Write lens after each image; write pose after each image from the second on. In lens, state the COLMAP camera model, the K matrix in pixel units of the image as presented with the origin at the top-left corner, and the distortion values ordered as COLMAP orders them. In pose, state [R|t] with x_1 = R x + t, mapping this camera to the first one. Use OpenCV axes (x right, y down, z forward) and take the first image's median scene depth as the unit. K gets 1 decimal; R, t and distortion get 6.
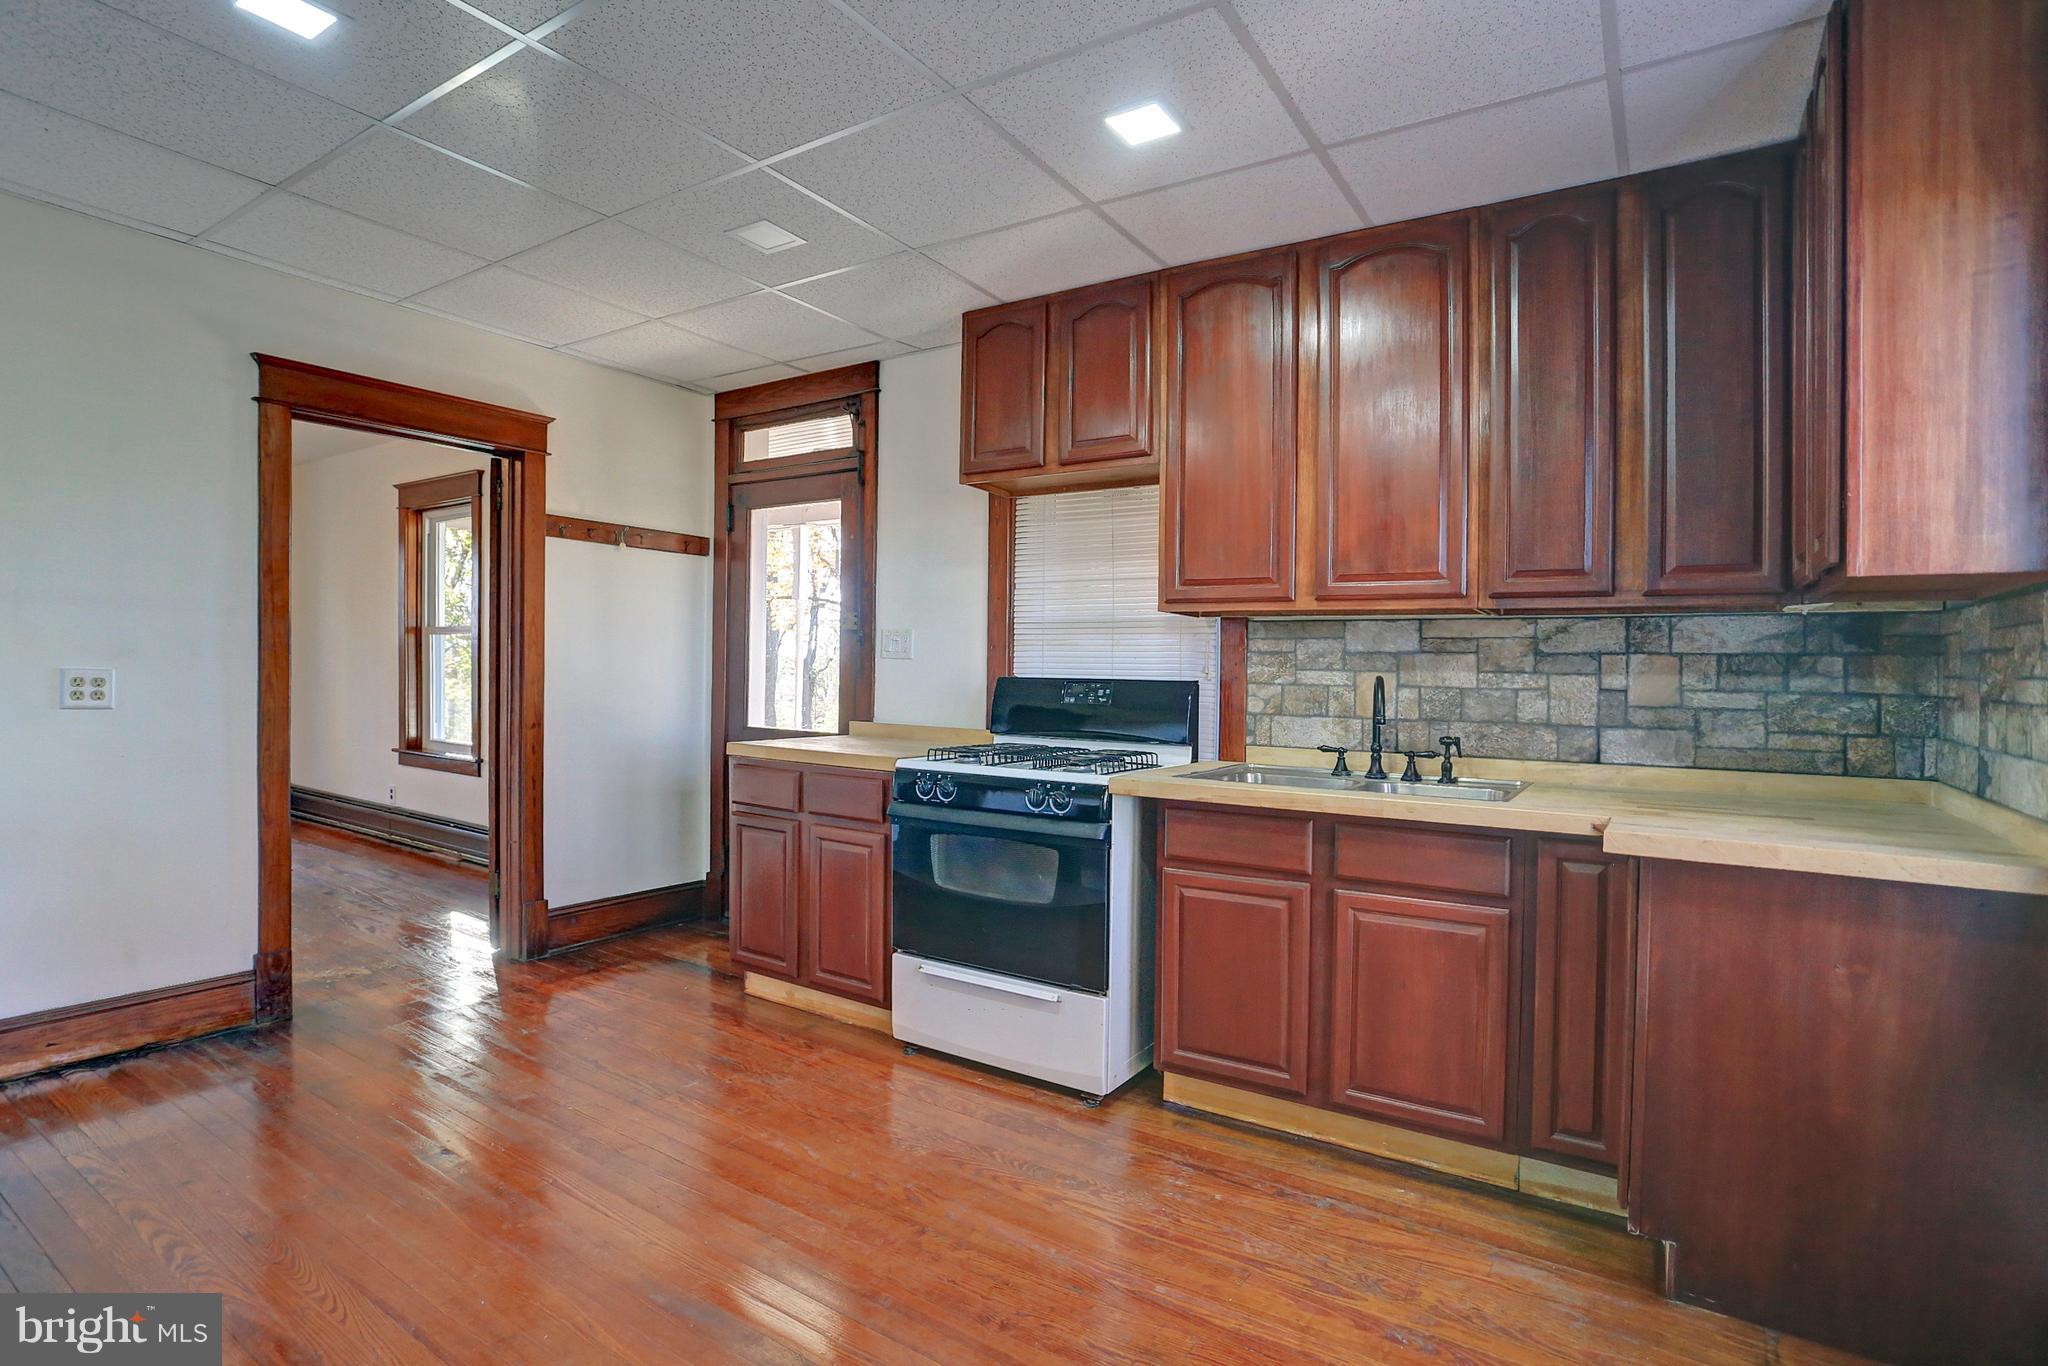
lens RADIAL K [[1033.3, 0, 1012.7], [0, 1033.3, 685.4], [0, 0, 1]] dist [-0.049551, 0.022597]
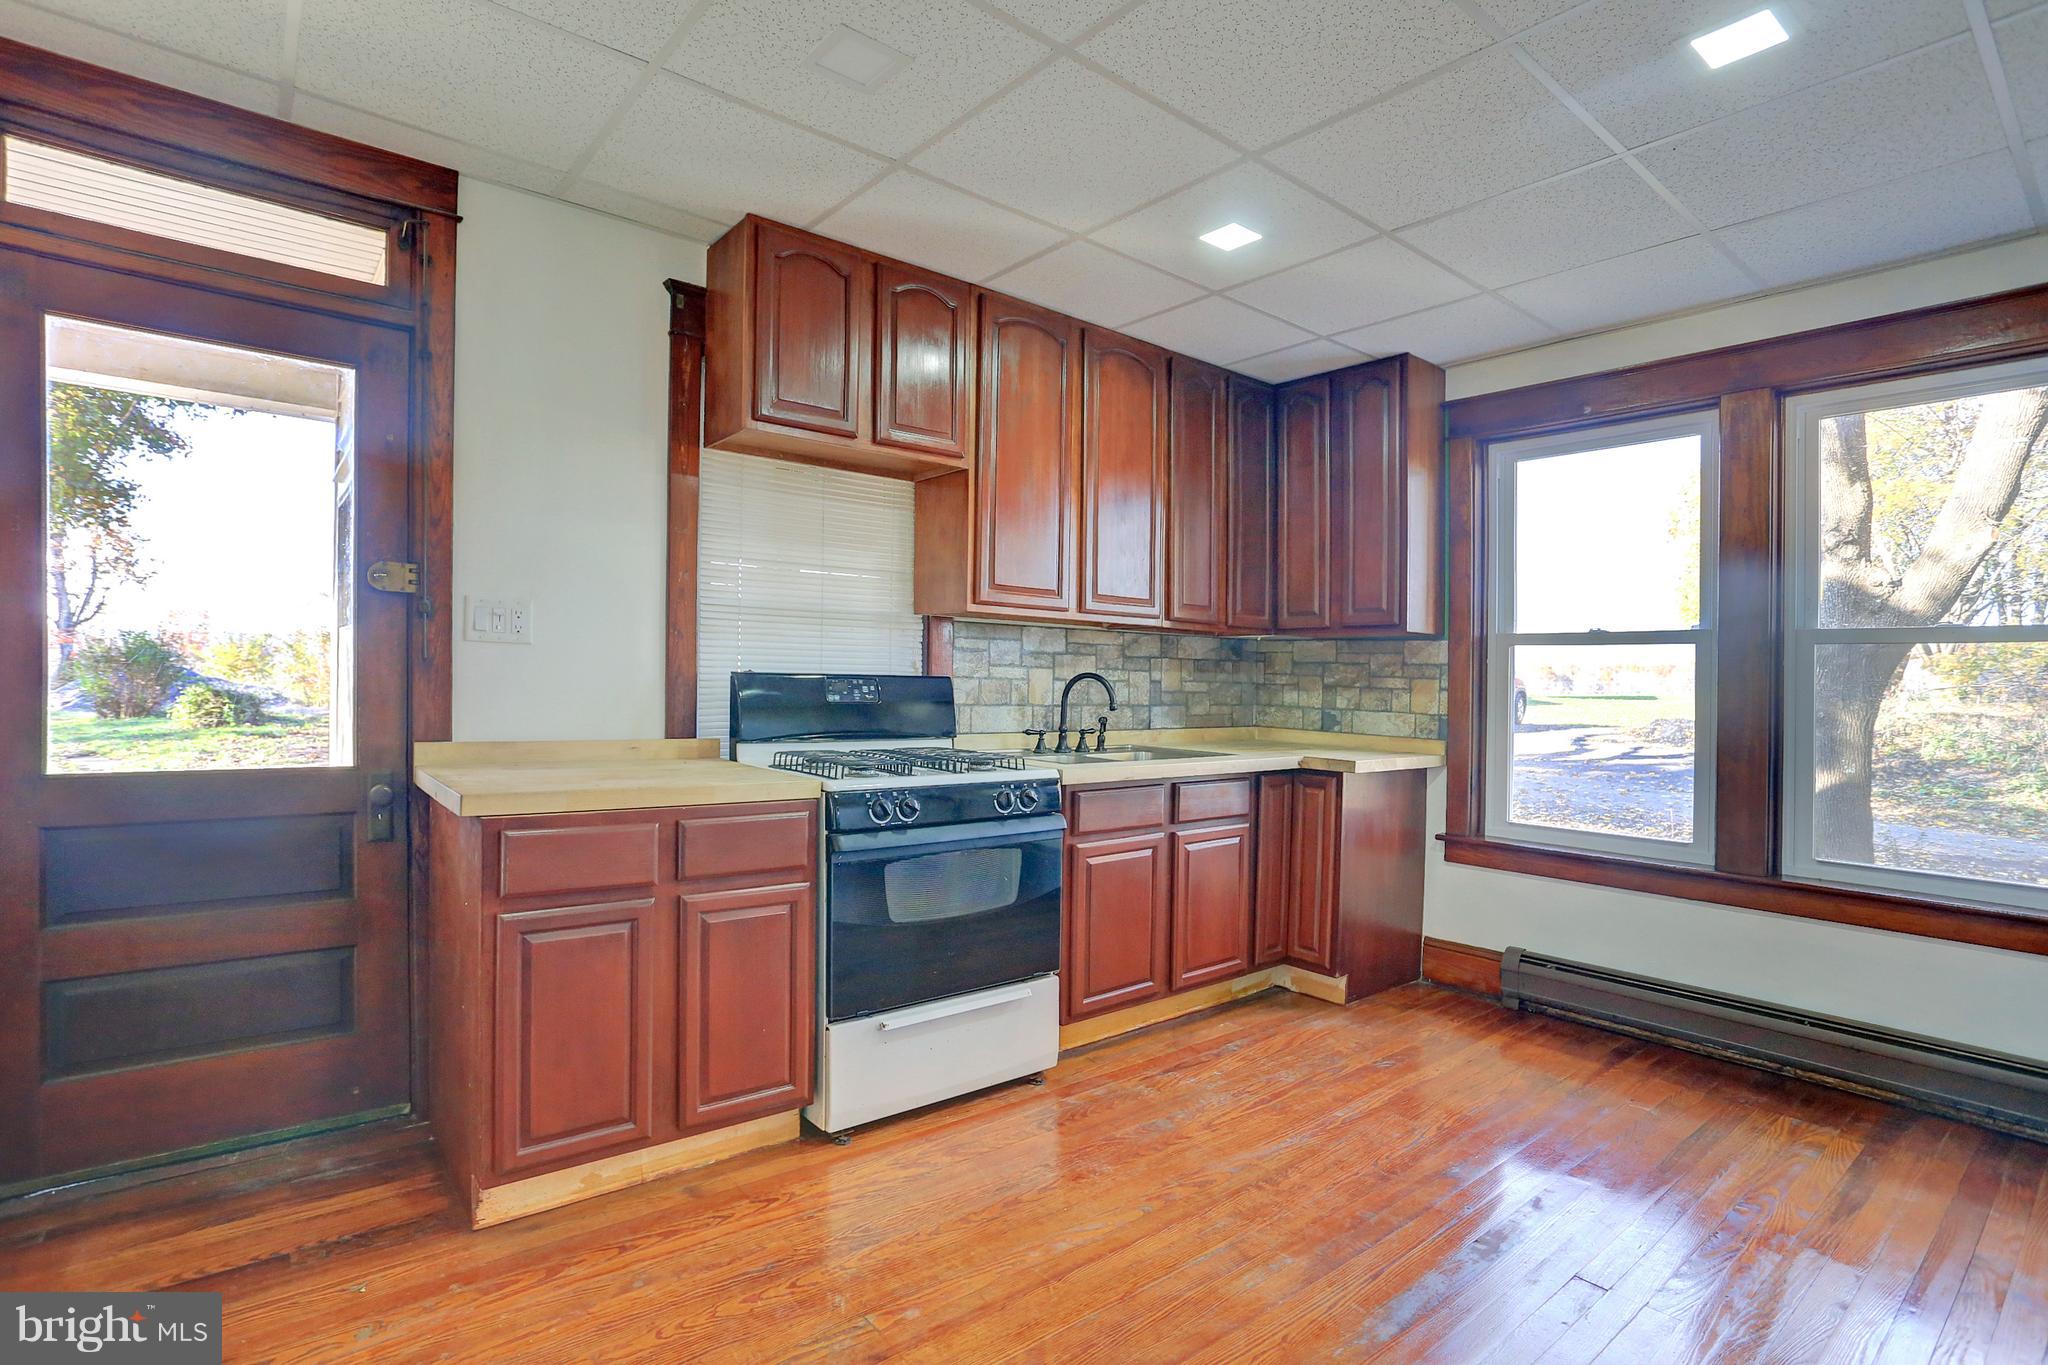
lens RADIAL K [[1033.3, 0, 1008.5], [0, 1033.3, 672.8], [0, 0, 1]] dist [-0.049551, 0.022597]
pose [[0.284308, -0.009270, 0.958688, -0.878978], [-0.004556, 0.999929, 0.011019, -0.021803], [-0.958722, -0.007501, 0.284246, 0.685696]]
